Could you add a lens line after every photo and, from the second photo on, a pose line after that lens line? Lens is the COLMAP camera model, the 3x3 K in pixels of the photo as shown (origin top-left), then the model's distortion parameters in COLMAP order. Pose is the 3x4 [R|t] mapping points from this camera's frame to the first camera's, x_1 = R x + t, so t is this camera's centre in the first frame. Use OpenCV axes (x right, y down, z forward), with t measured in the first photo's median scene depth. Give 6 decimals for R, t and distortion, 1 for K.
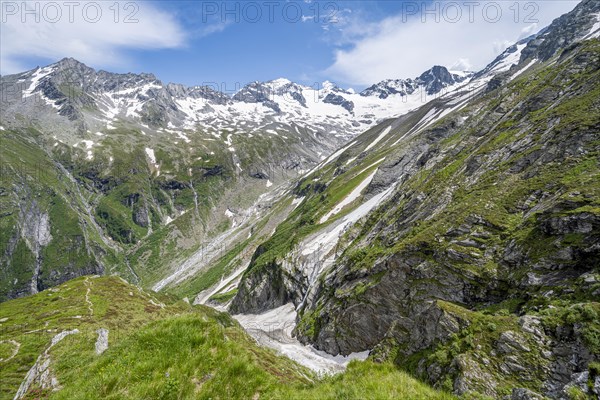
lens RADIAL K [[236.1, 0, 299.7], [0, 236.1, 198.6], [0, 0, 1]] dist [0.000011, 0.000182]
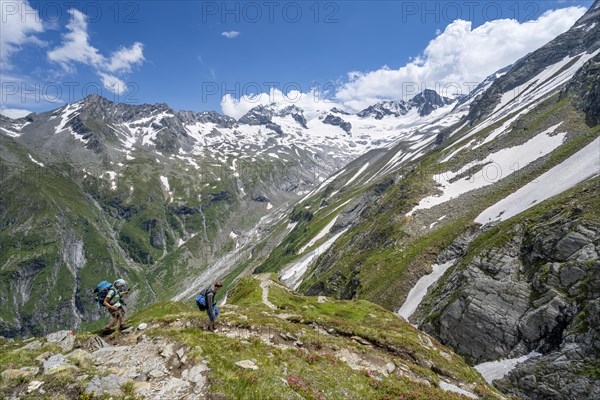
lens RADIAL K [[236.0, 0, 301.5], [0, 236.0, 197.3], [0, 0, 1]] dist [-0.000785, -0.000133]
pose [[0.999785, -0.012530, -0.016529, 0.040286], [0.011635, 0.998517, -0.053189, -0.044928], [0.017171, 0.052985, 0.998448, -0.110429]]
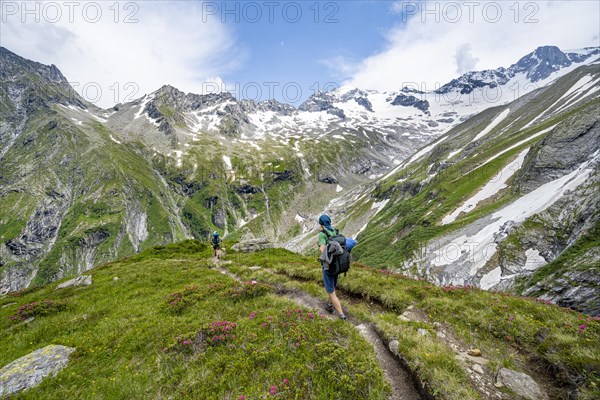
lens RADIAL K [[236.2, 0, 298.2], [0, 236.2, 199.4], [0, 0, 1]] dist [0.000049, 0.000073]
pose [[0.968171, 0.006817, -0.250197, -0.052365], [-0.017356, 0.999051, -0.039942, 0.020004], [0.249688, 0.043013, 0.967371, 0.055287]]
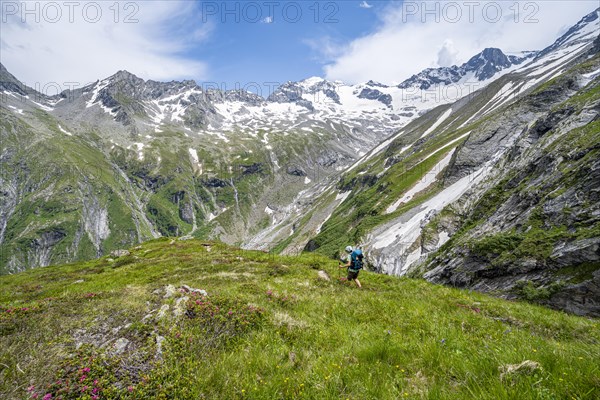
lens RADIAL K [[236.2, 0, 298.2], [0, 236.2, 199.4], [0, 0, 1]] dist [0.000049, 0.000073]
pose [[0.990792, -0.008008, -0.135153, -0.036610], [0.007707, 0.999967, -0.002755, 0.016518], [0.135170, 0.001688, 0.990821, 0.033999]]
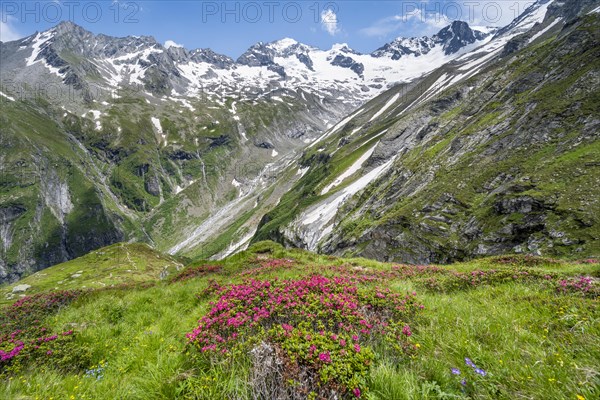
lens RADIAL K [[236.2, 0, 298.1], [0, 236.2, 196.4], [0, 0, 1]] dist [-0.000808, 0.000279]
pose [[0.999381, 0.004438, -0.034896, 0.006261], [-0.000107, 0.992387, 0.123156, -0.005209], [0.035177, -0.123076, 0.991774, -0.013459]]
